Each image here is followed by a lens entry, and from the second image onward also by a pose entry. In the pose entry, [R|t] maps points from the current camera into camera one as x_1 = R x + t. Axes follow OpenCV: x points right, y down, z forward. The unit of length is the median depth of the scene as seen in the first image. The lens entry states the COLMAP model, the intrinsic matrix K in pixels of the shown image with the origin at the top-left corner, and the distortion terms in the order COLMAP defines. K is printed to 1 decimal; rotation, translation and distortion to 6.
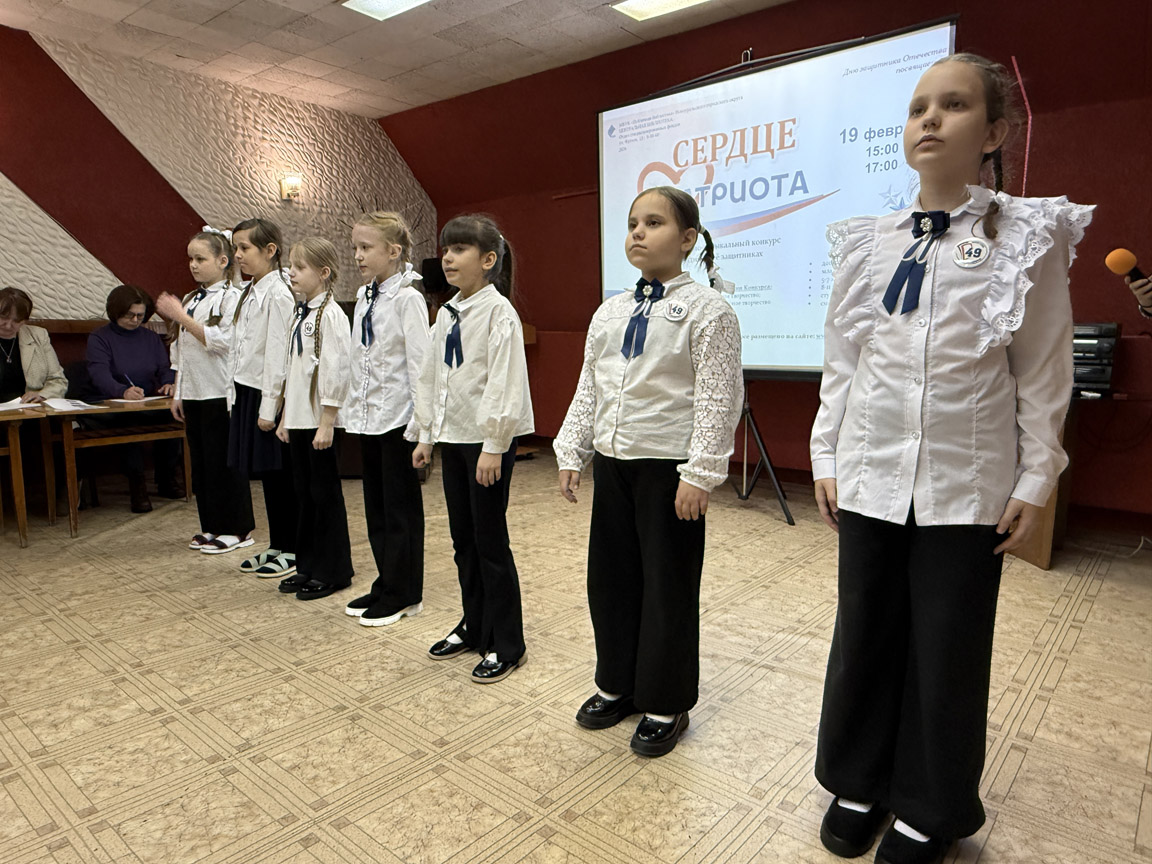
lens RADIAL K [[747.9, 0, 569.7], [0, 747.9, 433.0], [0, 0, 1]] dist [-0.006204, 0.011049]
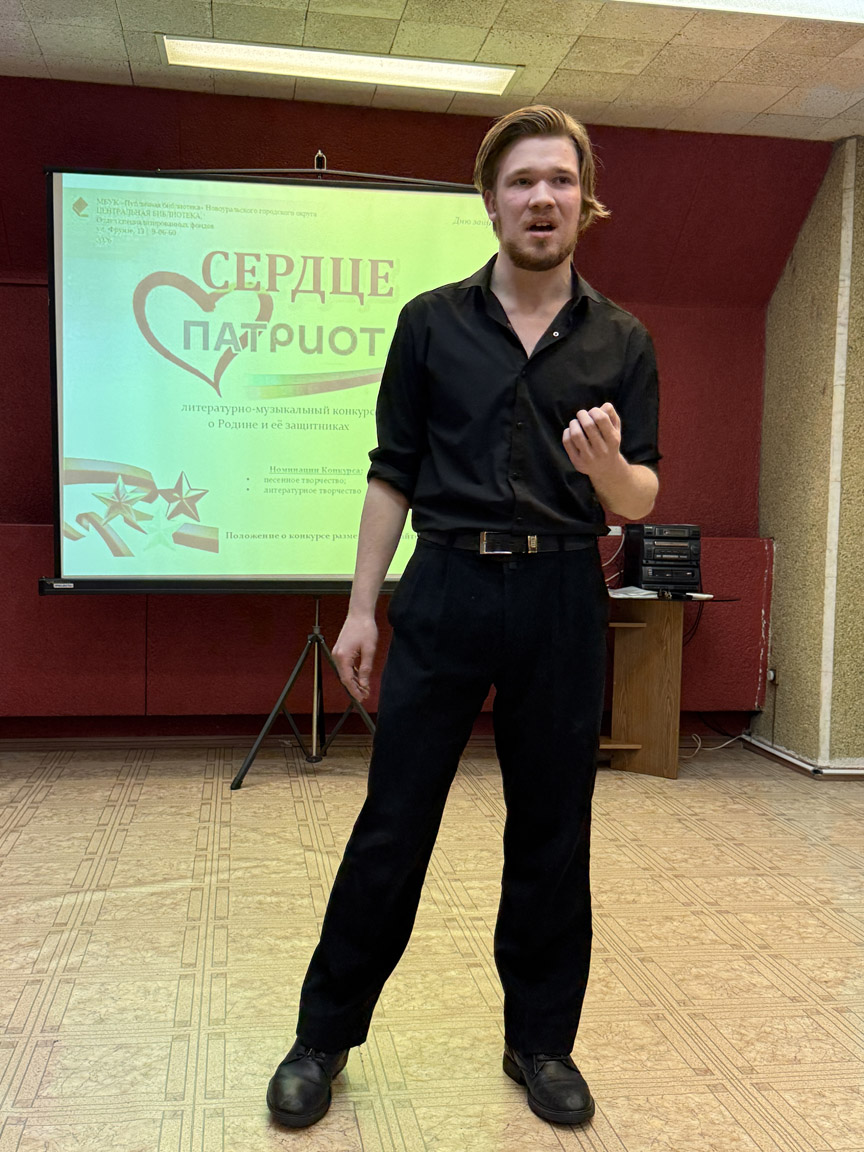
lens RADIAL K [[1233.5, 0, 432.9], [0, 1233.5, 576.3], [0, 0, 1]] dist [0.047417, 0.000000]
pose [[0.646560, -0.027692, 0.762360, -0.649454], [0.085382, 0.995689, -0.036245, -0.039583], [-0.758070, 0.088526, 0.646137, 0.154999]]
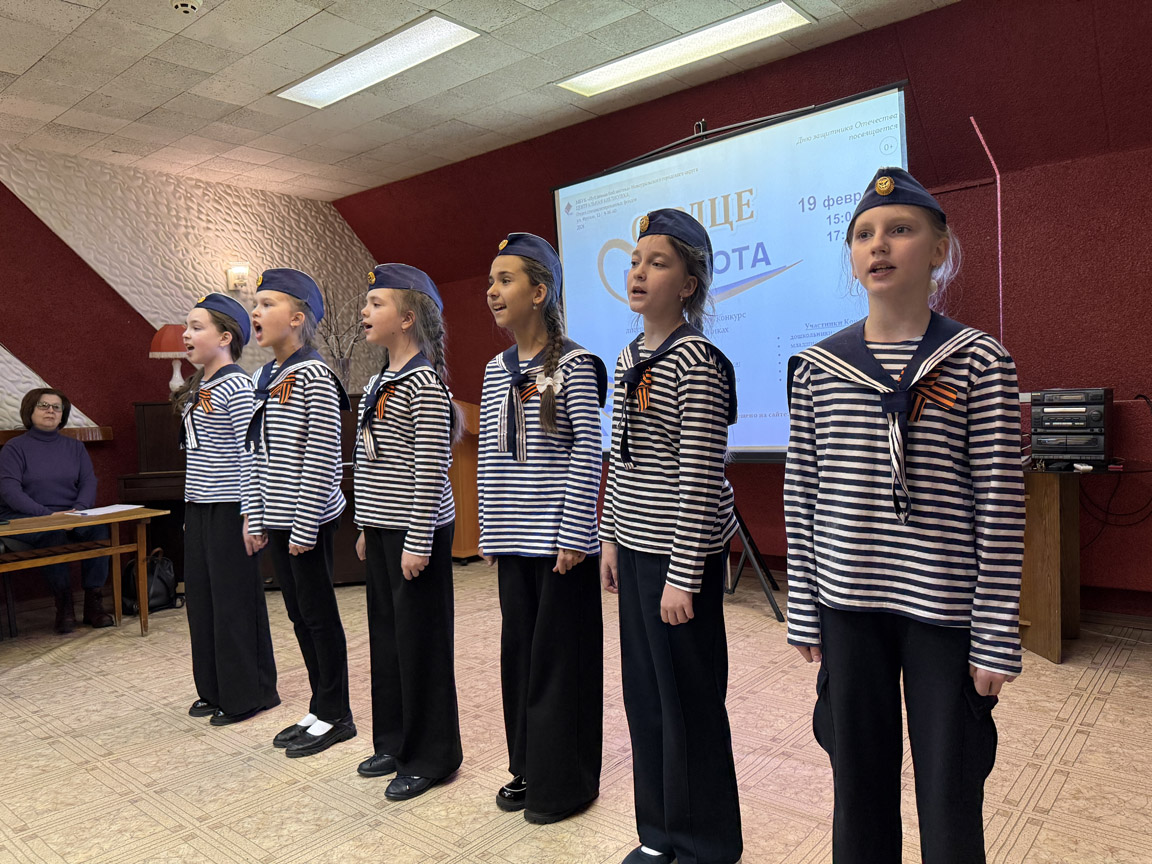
lens RADIAL K [[816.4, 0, 574.5], [0, 816.4, 430.3], [0, 0, 1]] dist [0.037128, -0.040872]
pose [[0.998908, -0.046715, 0.000134, 0.059427], [0.046488, 0.993761, -0.101378, -0.018489], [0.004603, 0.101274, 0.994848, -0.011223]]
